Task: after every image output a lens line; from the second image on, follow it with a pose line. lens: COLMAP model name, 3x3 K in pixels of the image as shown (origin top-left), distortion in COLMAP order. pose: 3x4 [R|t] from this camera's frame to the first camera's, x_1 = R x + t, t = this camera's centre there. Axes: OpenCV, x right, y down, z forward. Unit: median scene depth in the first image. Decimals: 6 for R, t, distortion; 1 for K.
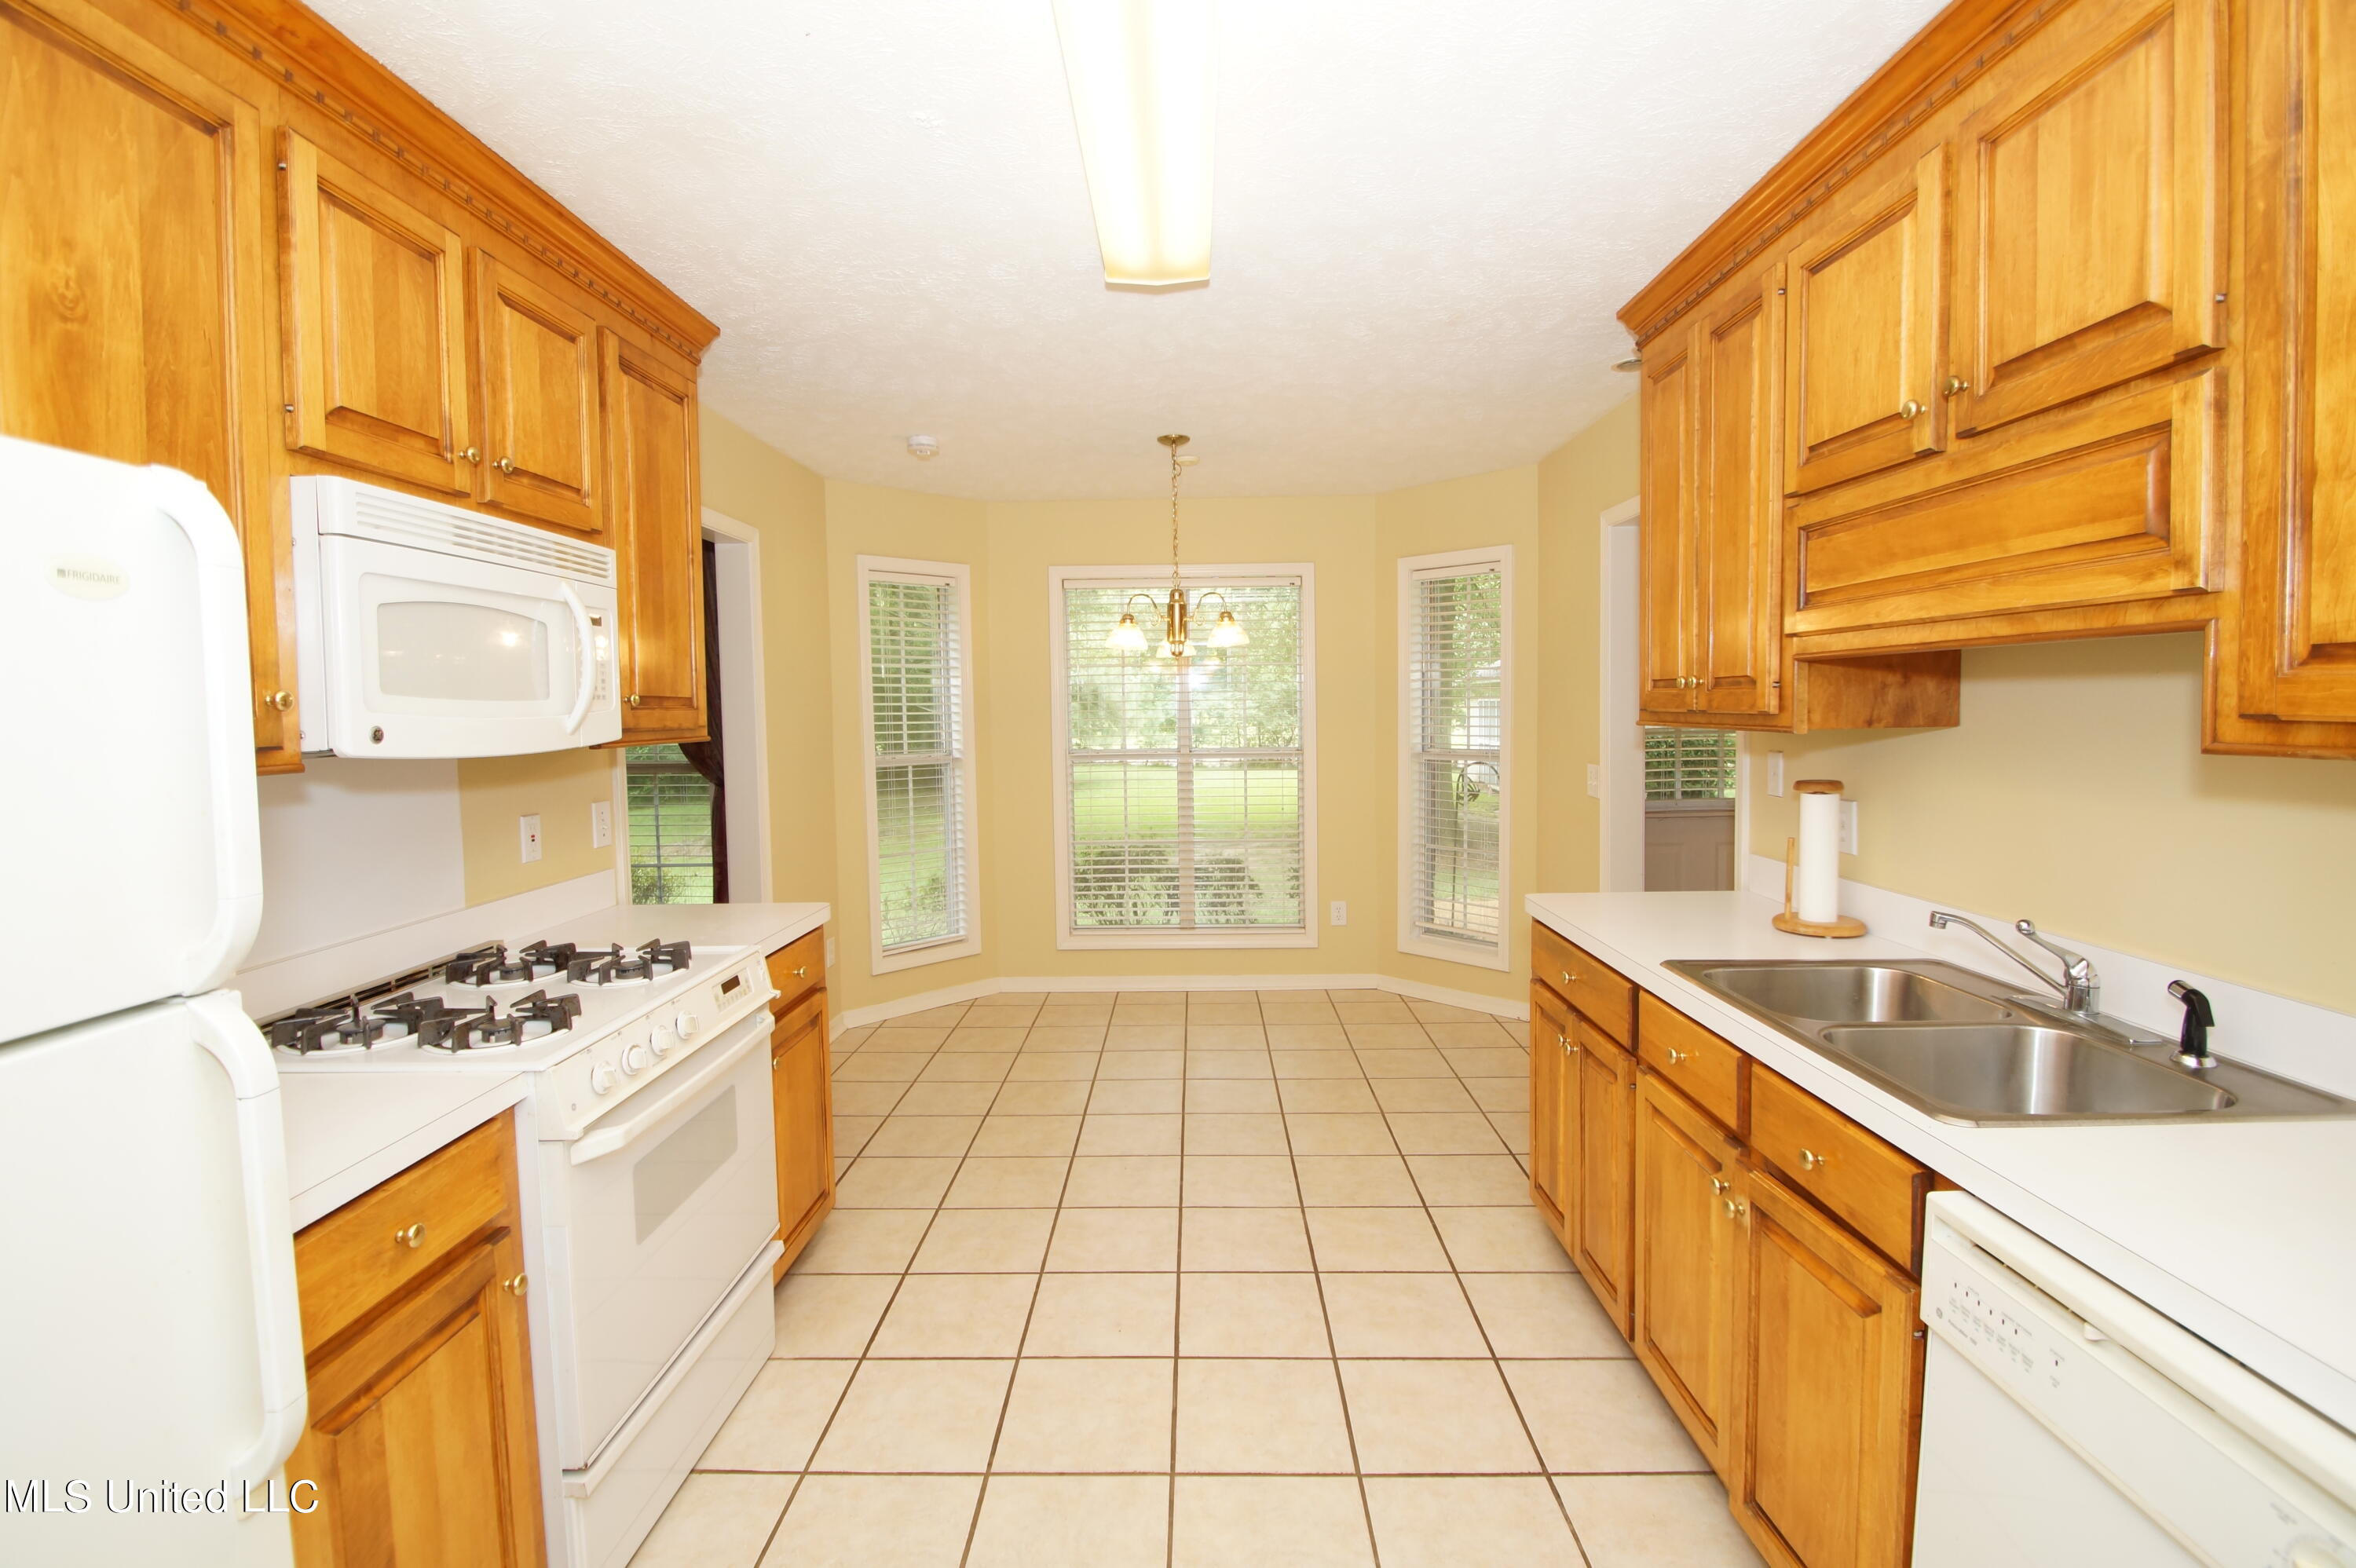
lens RADIAL K [[1077.8, 0, 1175.1], [0, 1077.8, 769.8], [0, 0, 1]] dist [-0.019828, -0.001059]
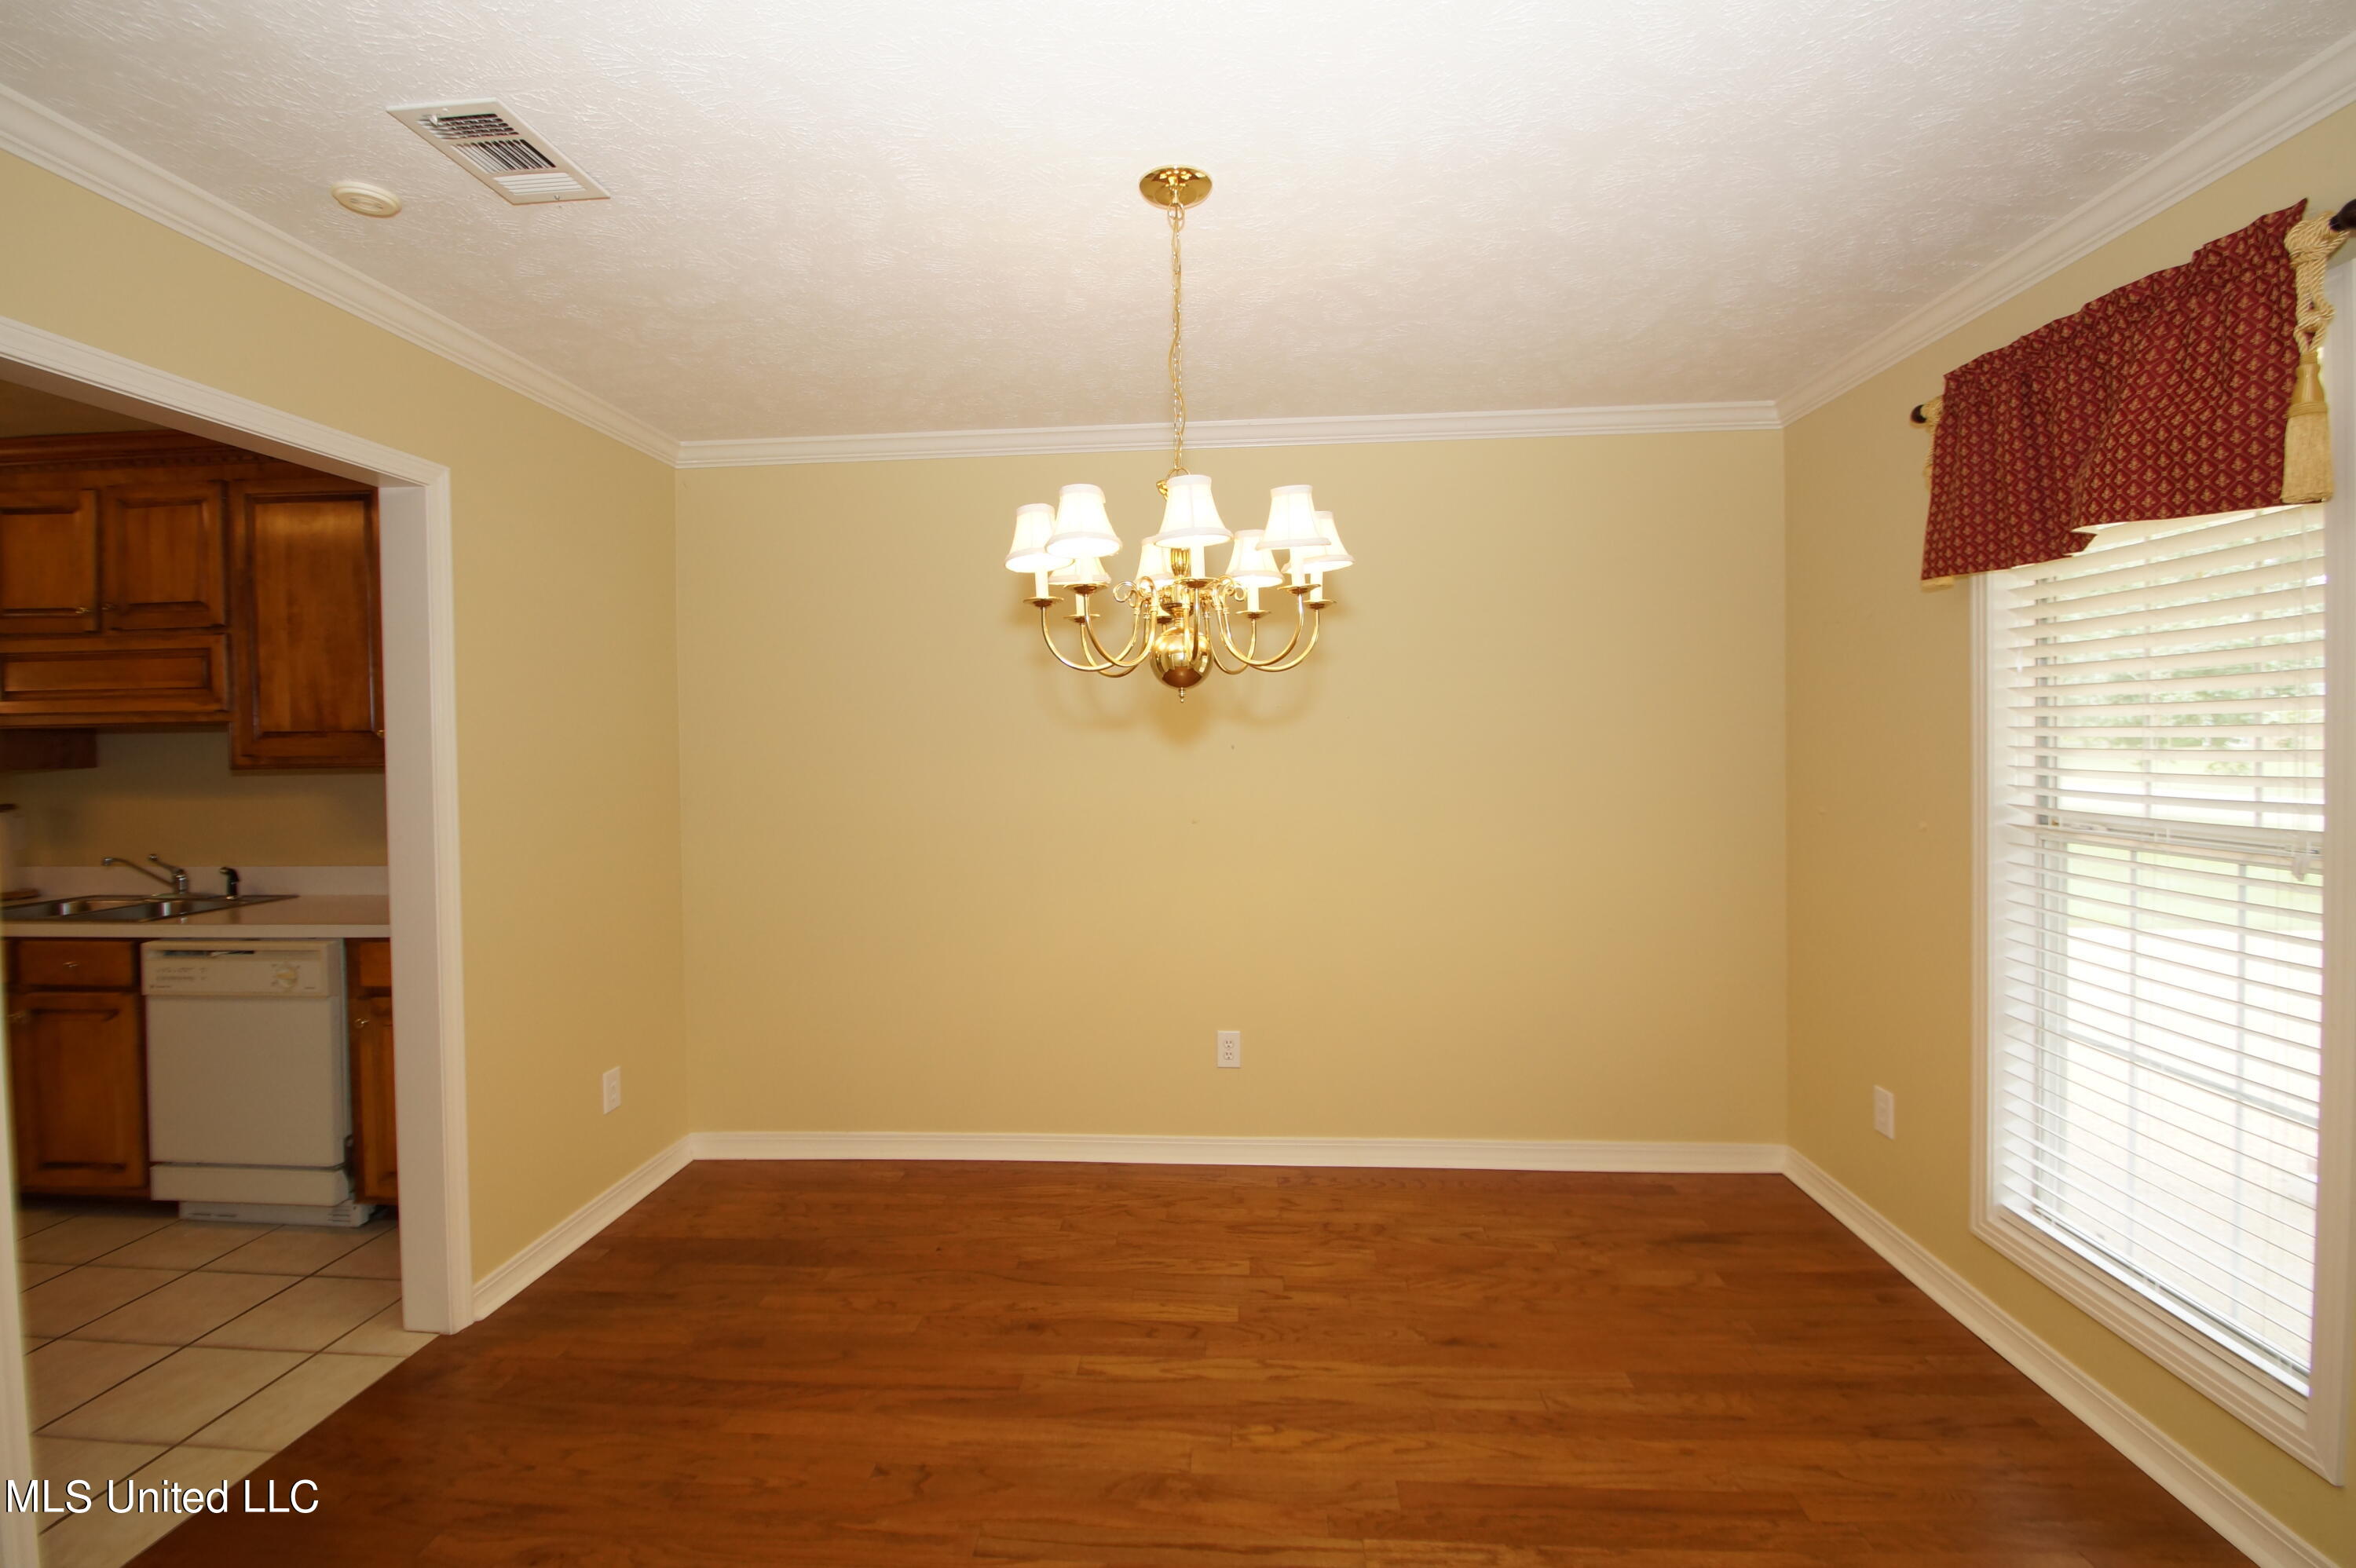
lens RADIAL K [[1077.8, 0, 1177.1], [0, 1077.8, 771.9], [0, 0, 1]] dist [-0.019828, -0.001059]
pose [[0.045734, -0.009309, 0.998910, -1.491701], [0.066581, 0.997761, 0.006250, 0.121224], [-0.996732, 0.066222, 0.046252, -1.414322]]
